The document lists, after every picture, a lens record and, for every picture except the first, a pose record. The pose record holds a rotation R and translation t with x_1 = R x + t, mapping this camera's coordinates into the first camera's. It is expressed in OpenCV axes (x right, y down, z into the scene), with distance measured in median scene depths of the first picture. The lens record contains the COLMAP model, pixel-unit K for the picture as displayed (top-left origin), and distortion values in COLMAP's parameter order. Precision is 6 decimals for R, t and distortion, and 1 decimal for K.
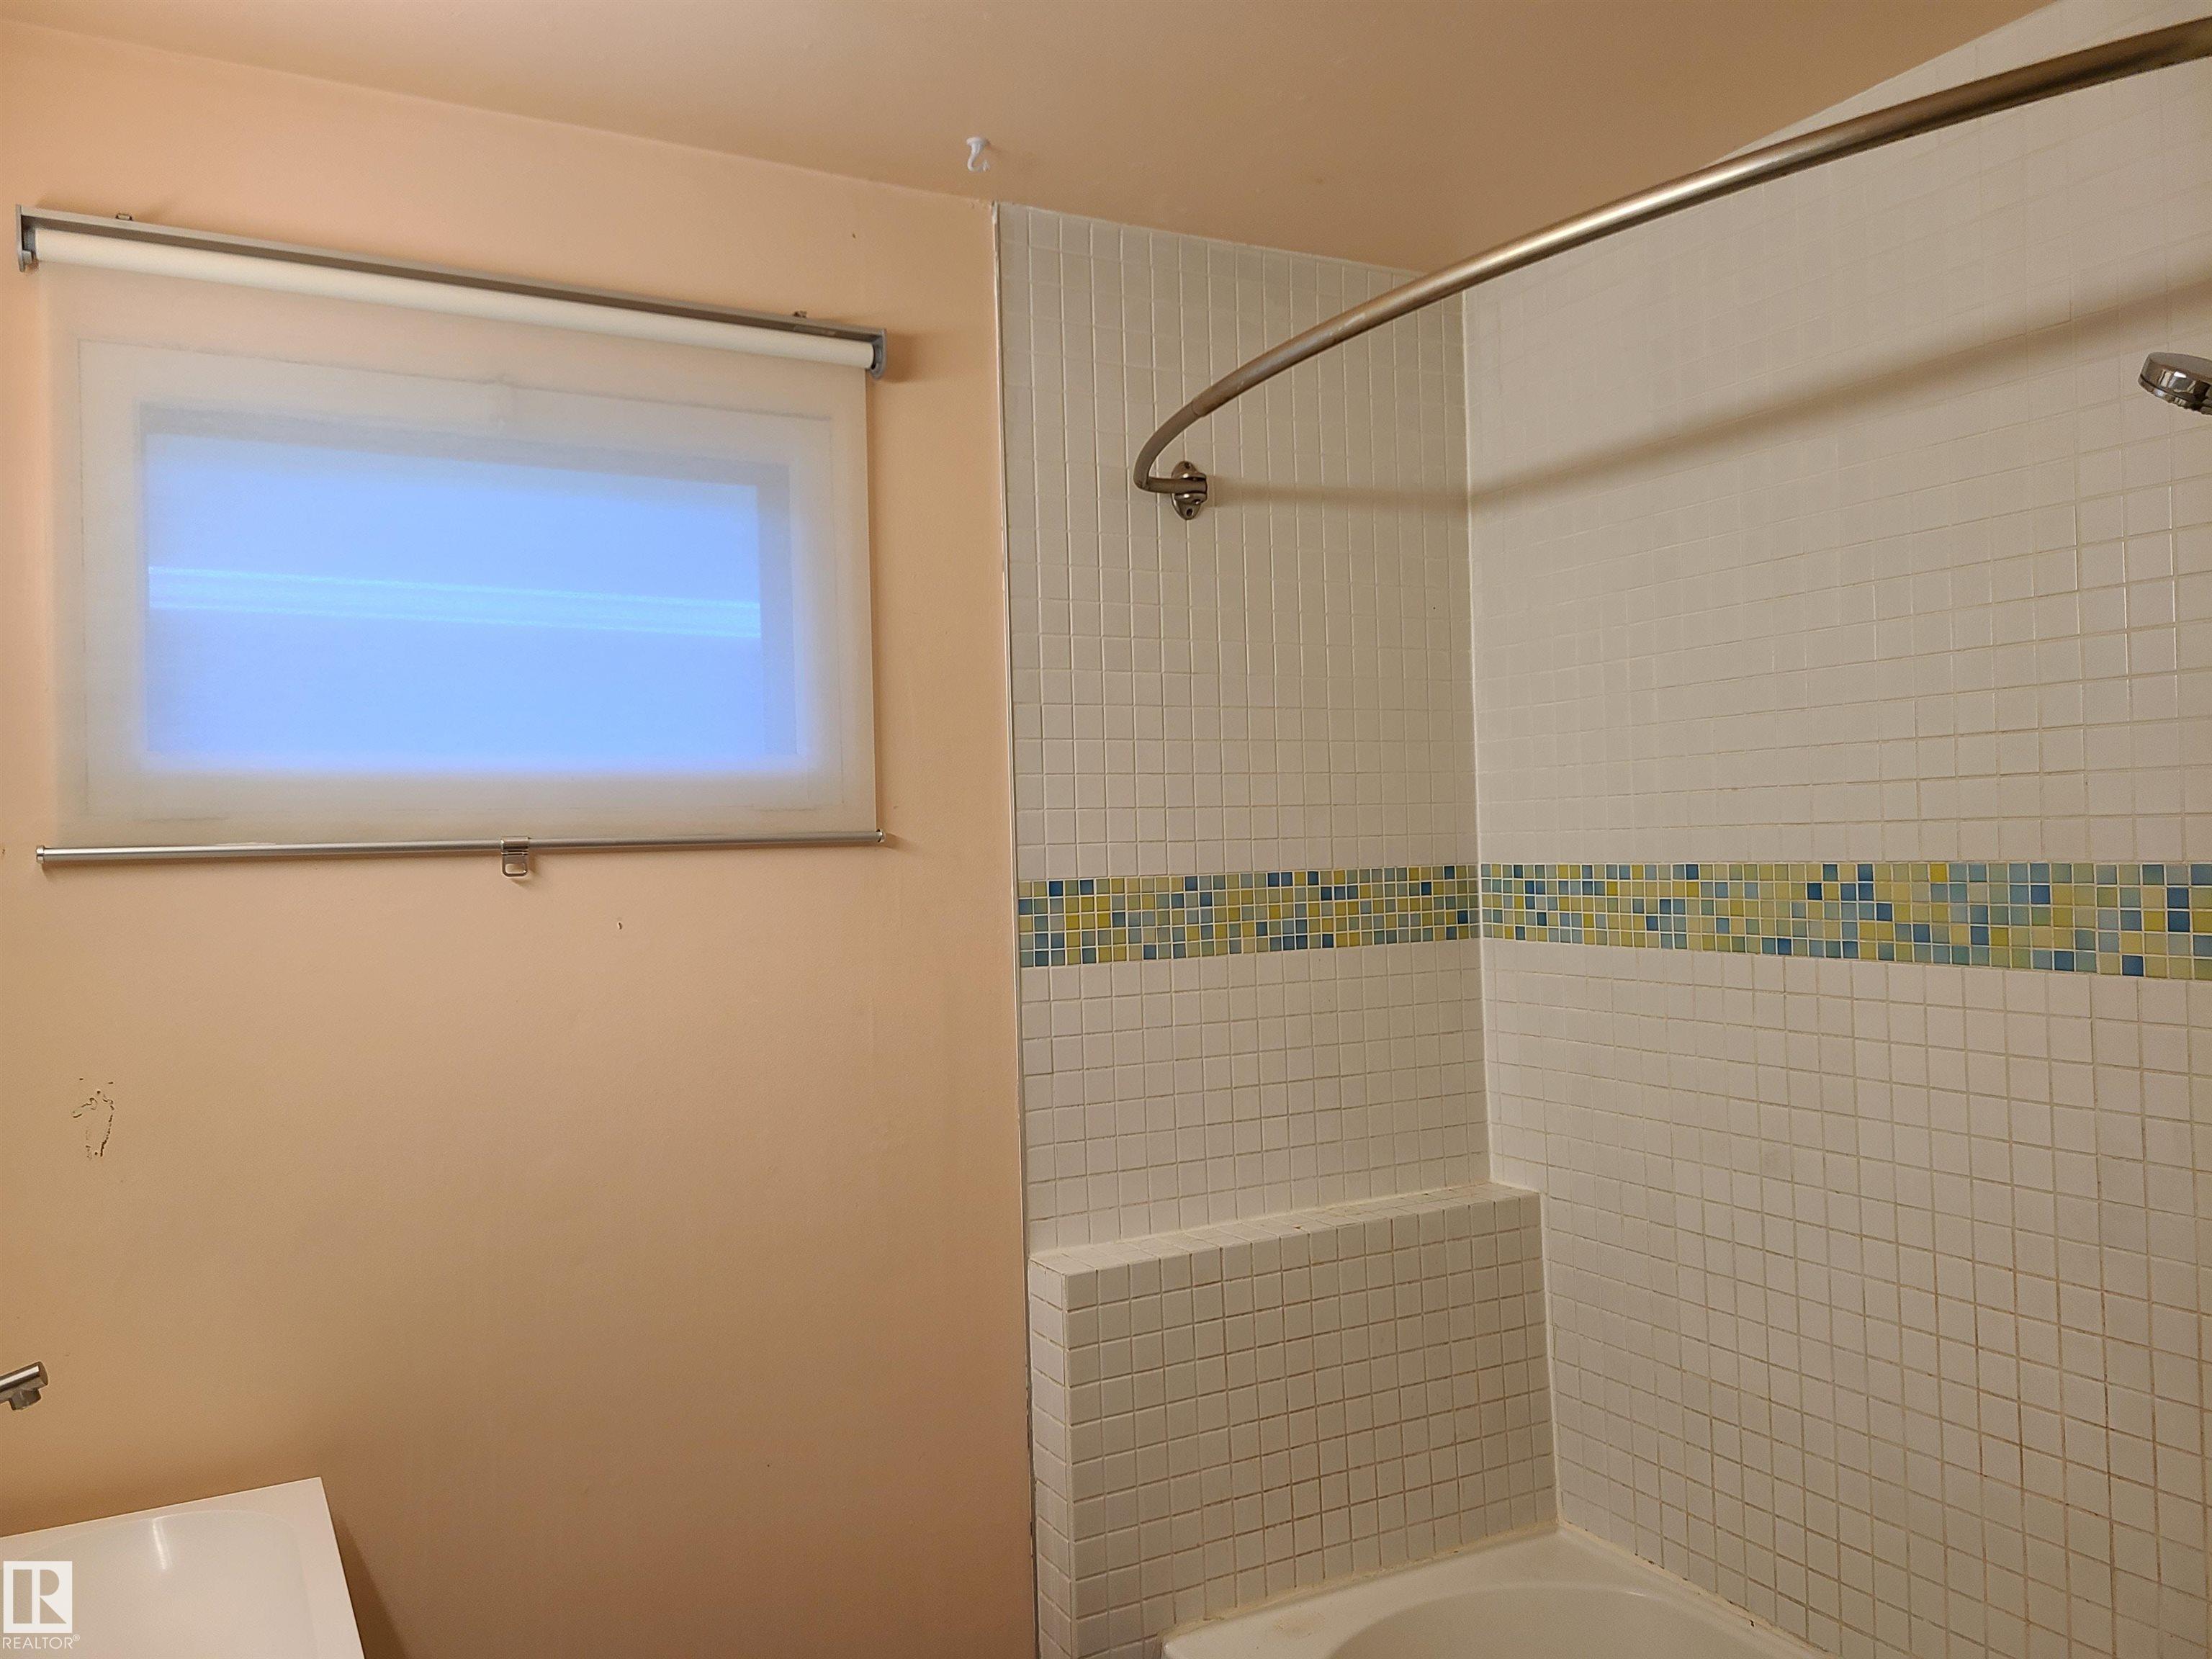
lens RADIAL K [[1648.6, 0, 1091.0], [0, 1648.6, 829.8], [0, 0, 1]] dist [0.068346, -0.059001]
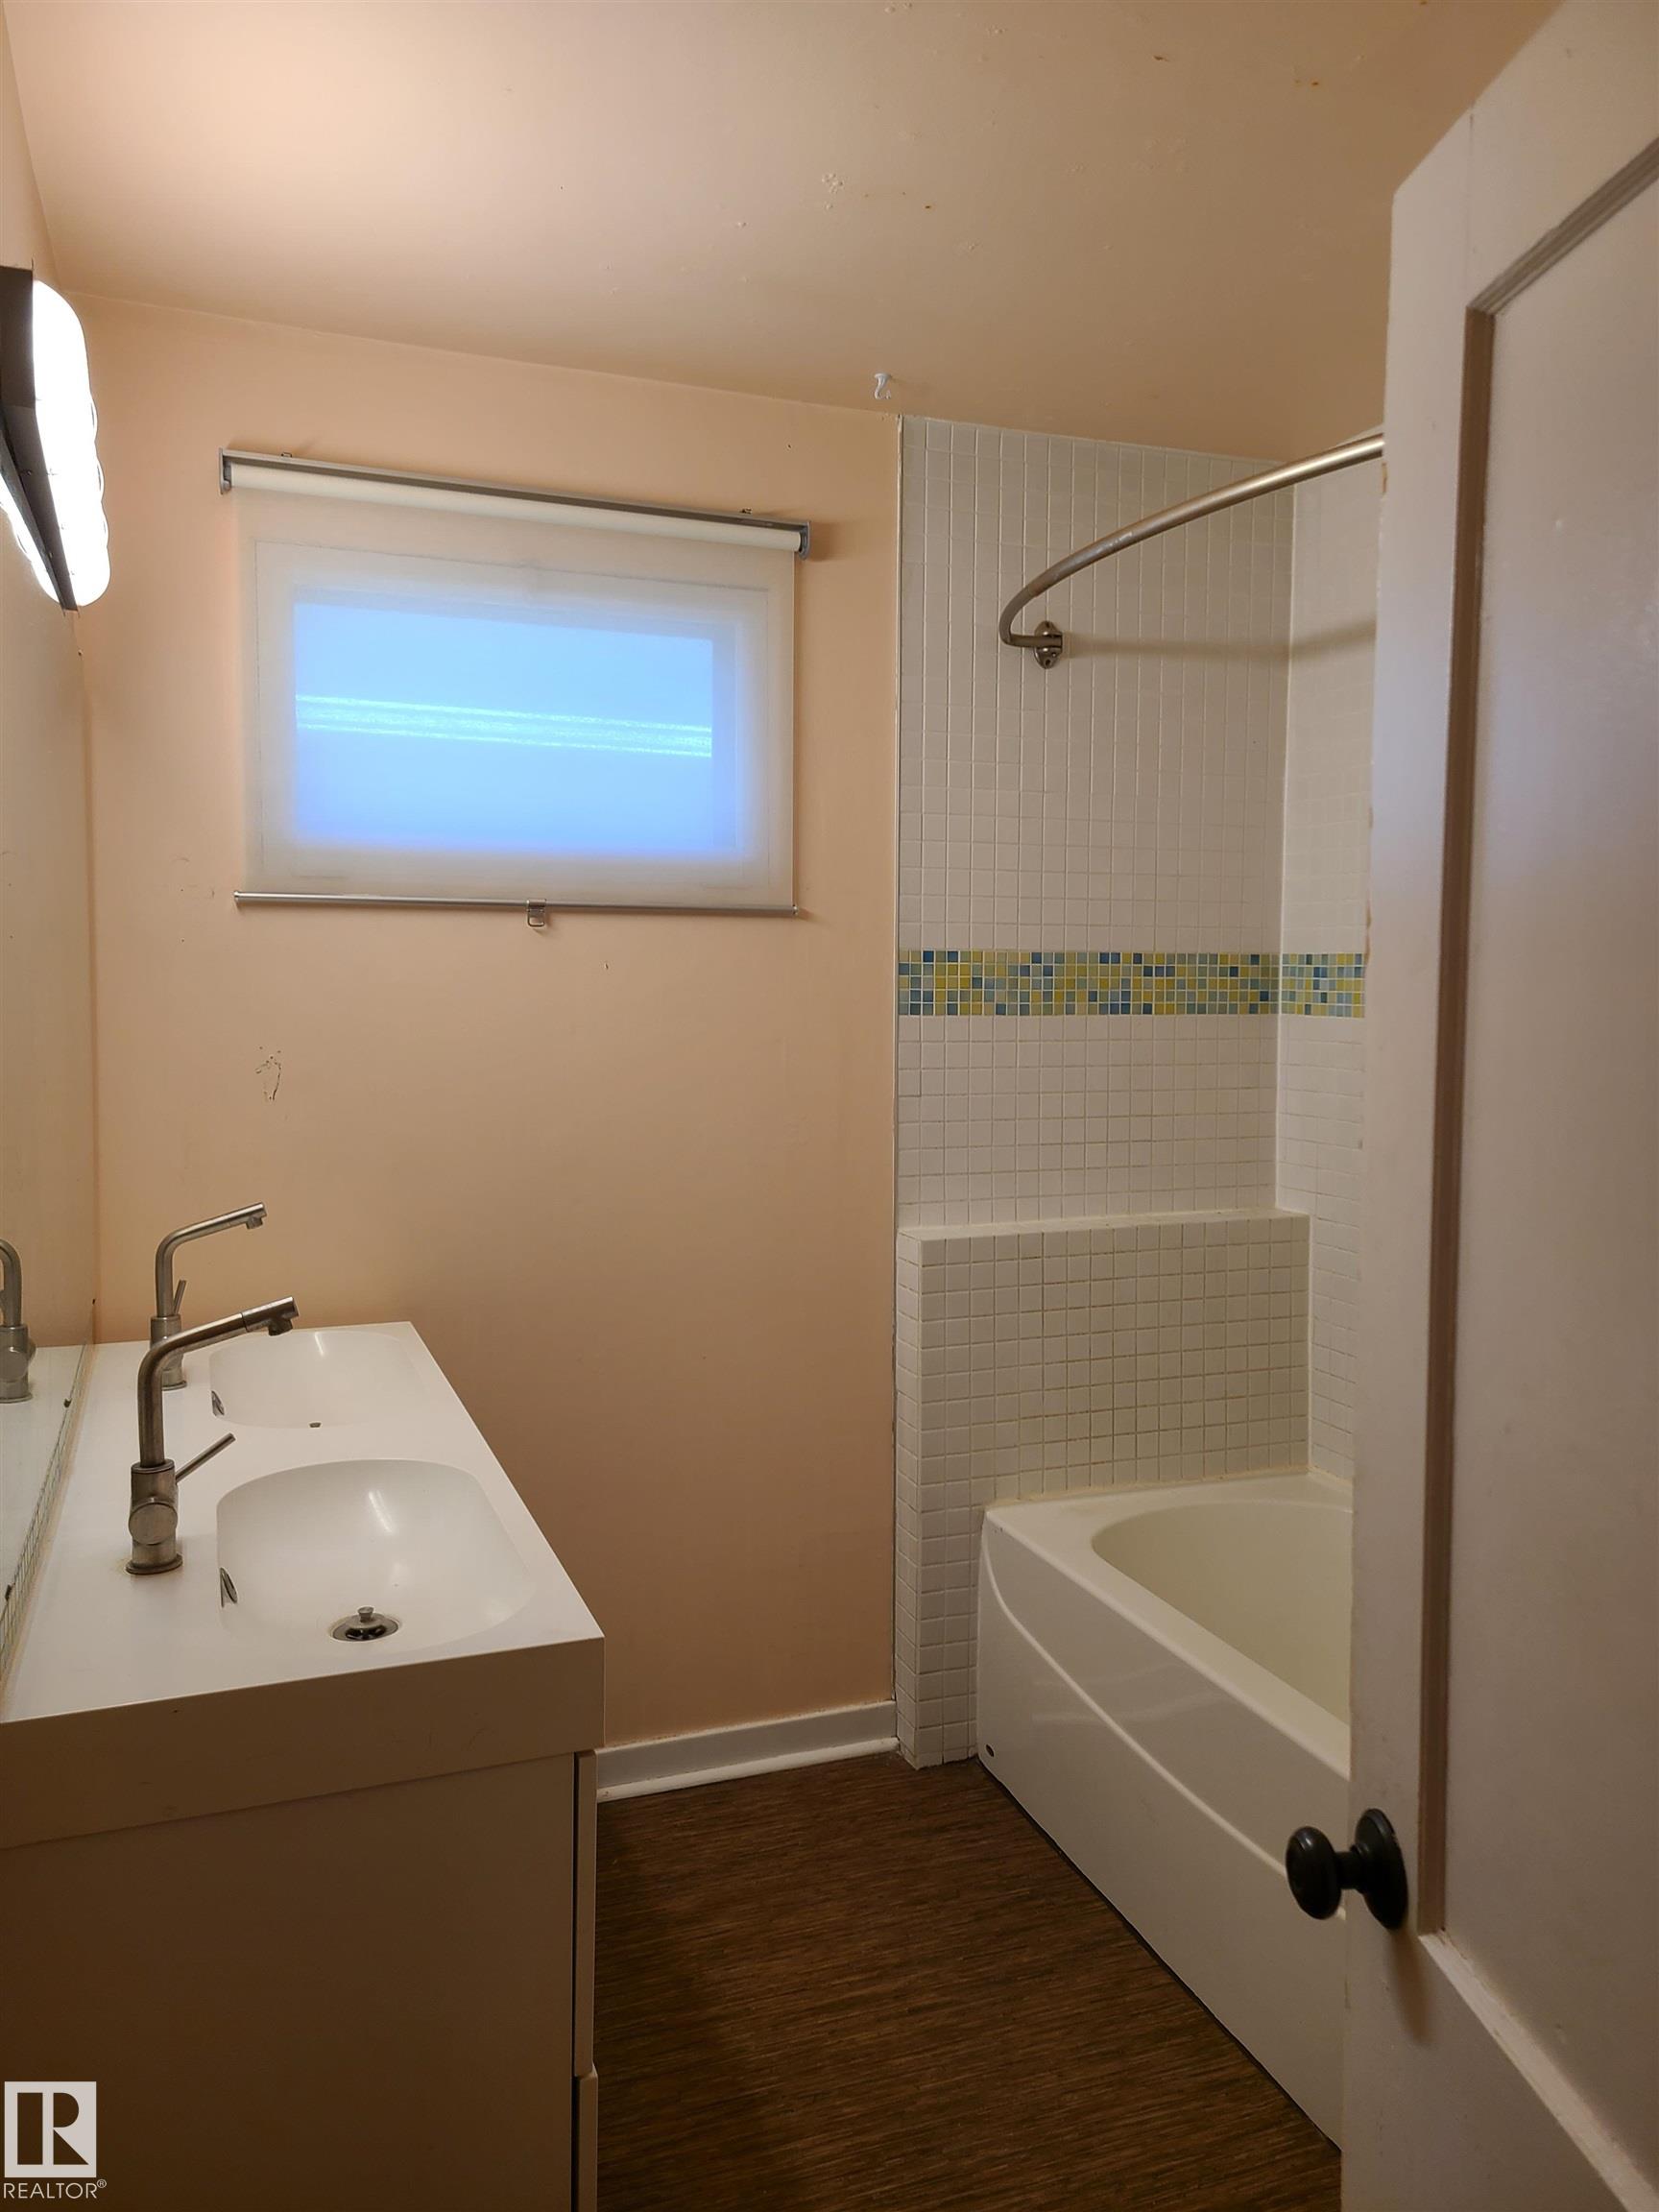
lens RADIAL K [[1648.6, 0, 850.7], [0, 1648.6, 1101.8], [0, 0, 1]] dist [0.068346, -0.059001]
pose [[0.992352, 0.041948, -0.116093, 0.075614], [-0.031642, 0.995508, 0.089231, 0.036098], [0.119315, -0.084875, 0.989222, -0.318670]]
